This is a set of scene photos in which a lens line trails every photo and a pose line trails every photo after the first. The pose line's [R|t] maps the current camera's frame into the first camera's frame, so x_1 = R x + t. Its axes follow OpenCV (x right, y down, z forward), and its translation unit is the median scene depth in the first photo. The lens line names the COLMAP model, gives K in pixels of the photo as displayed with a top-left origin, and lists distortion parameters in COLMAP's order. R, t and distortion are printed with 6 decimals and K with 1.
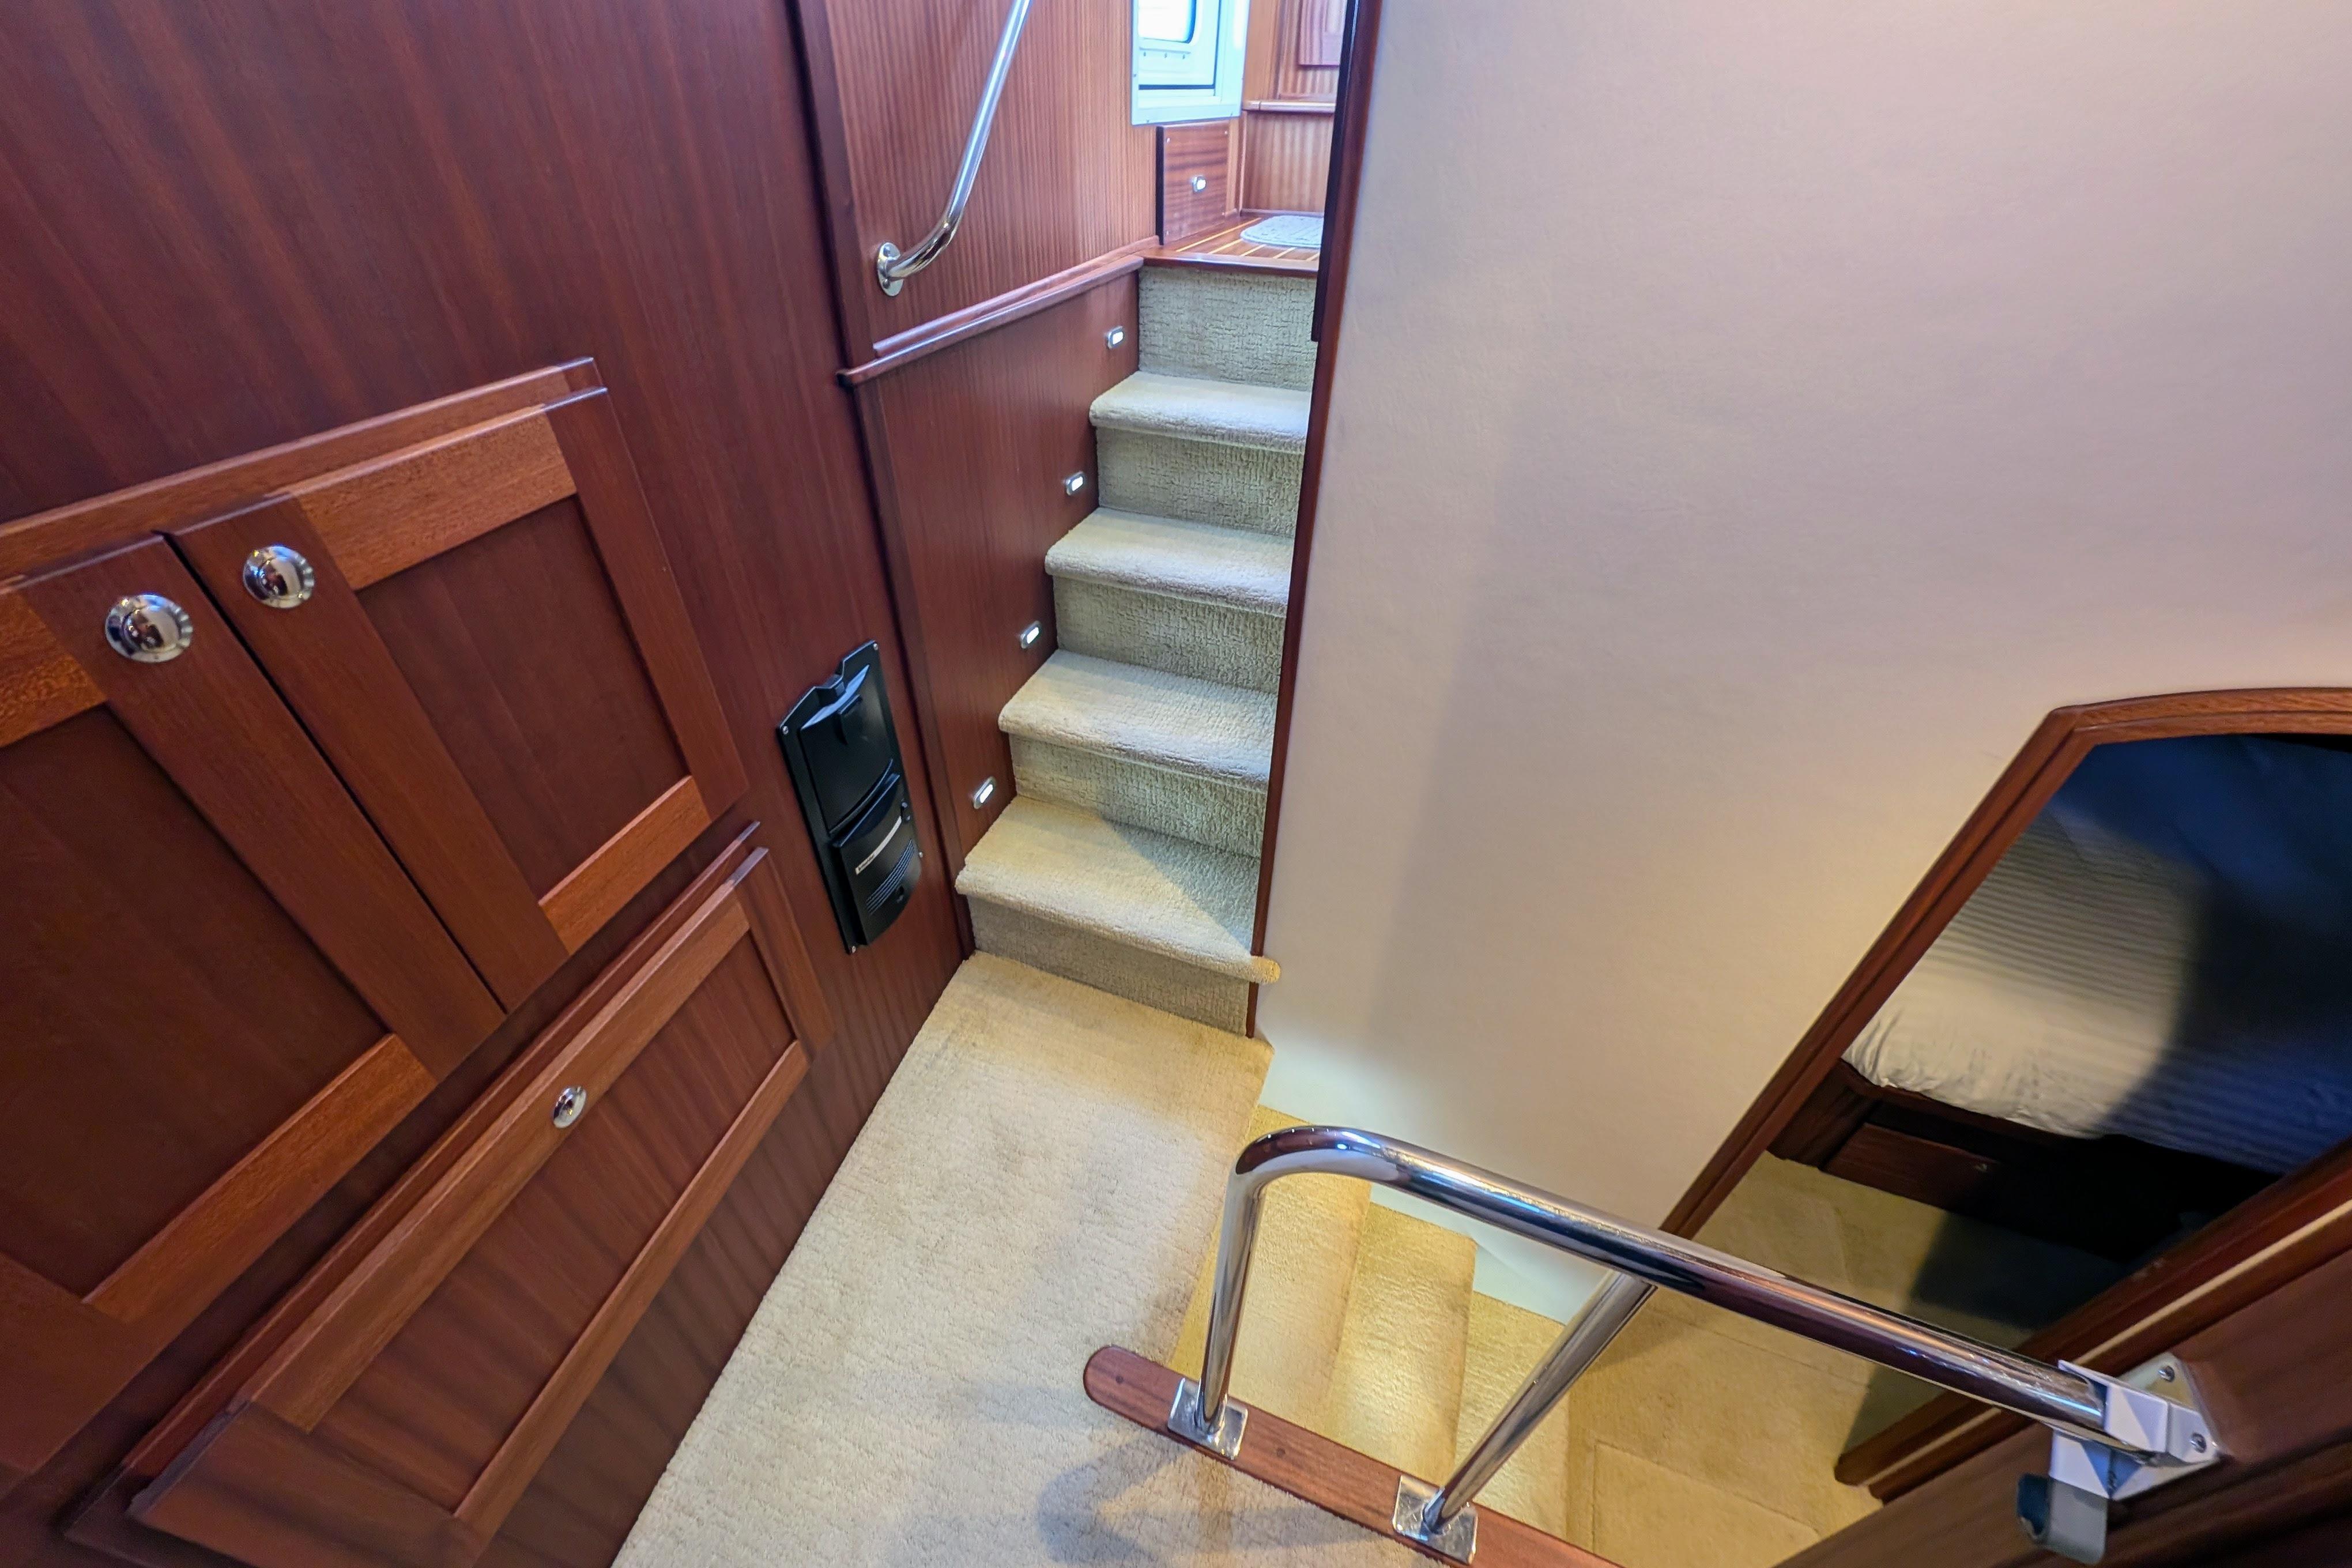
lens RADIAL K [[880.7, 0, 1162.7], [0, 880.7, 781.6], [0, 0, 1]] dist [-0.006451, -0.000369]
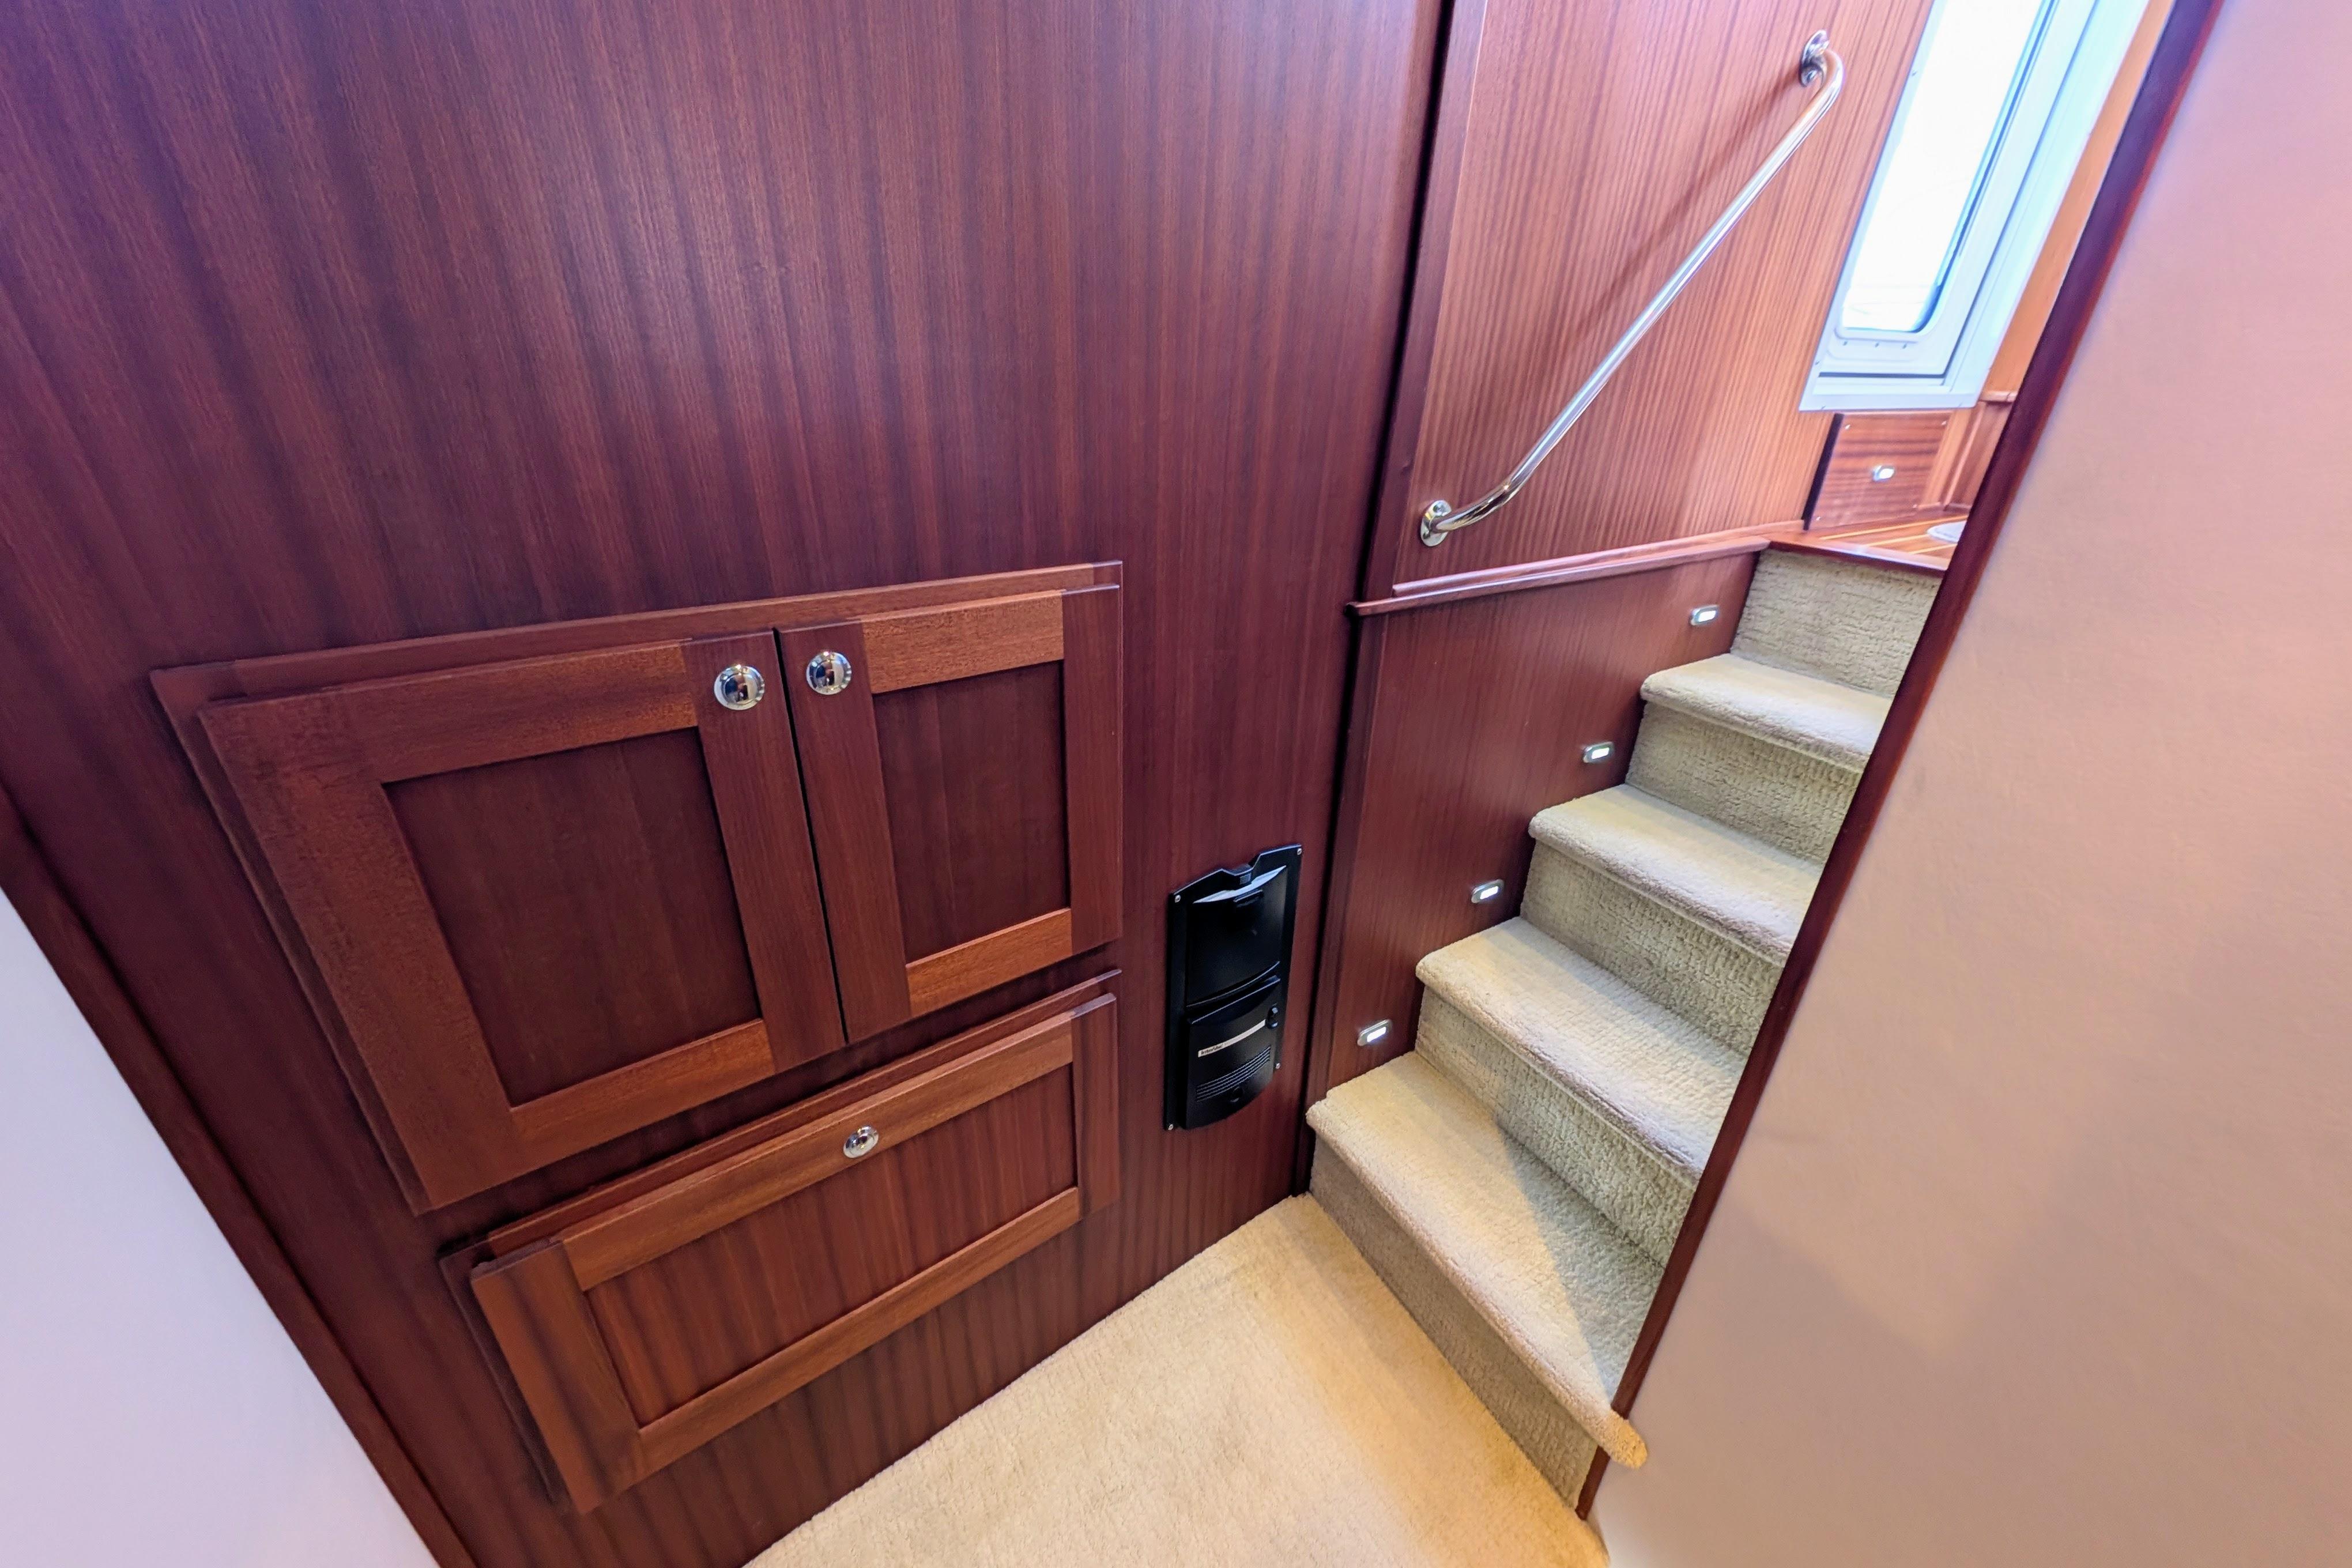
lens RADIAL K [[864.6, 0, 1129.5], [0, 864.6, 771.9], [0, 0, 1]] dist [0.018496, -0.020399]
pose [[0.775245, 0.265545, -0.573133, 0.069927], [-0.394574, 0.912121, -0.111113, -0.050968], [0.493261, 0.312283, 0.811895, 0.070720]]
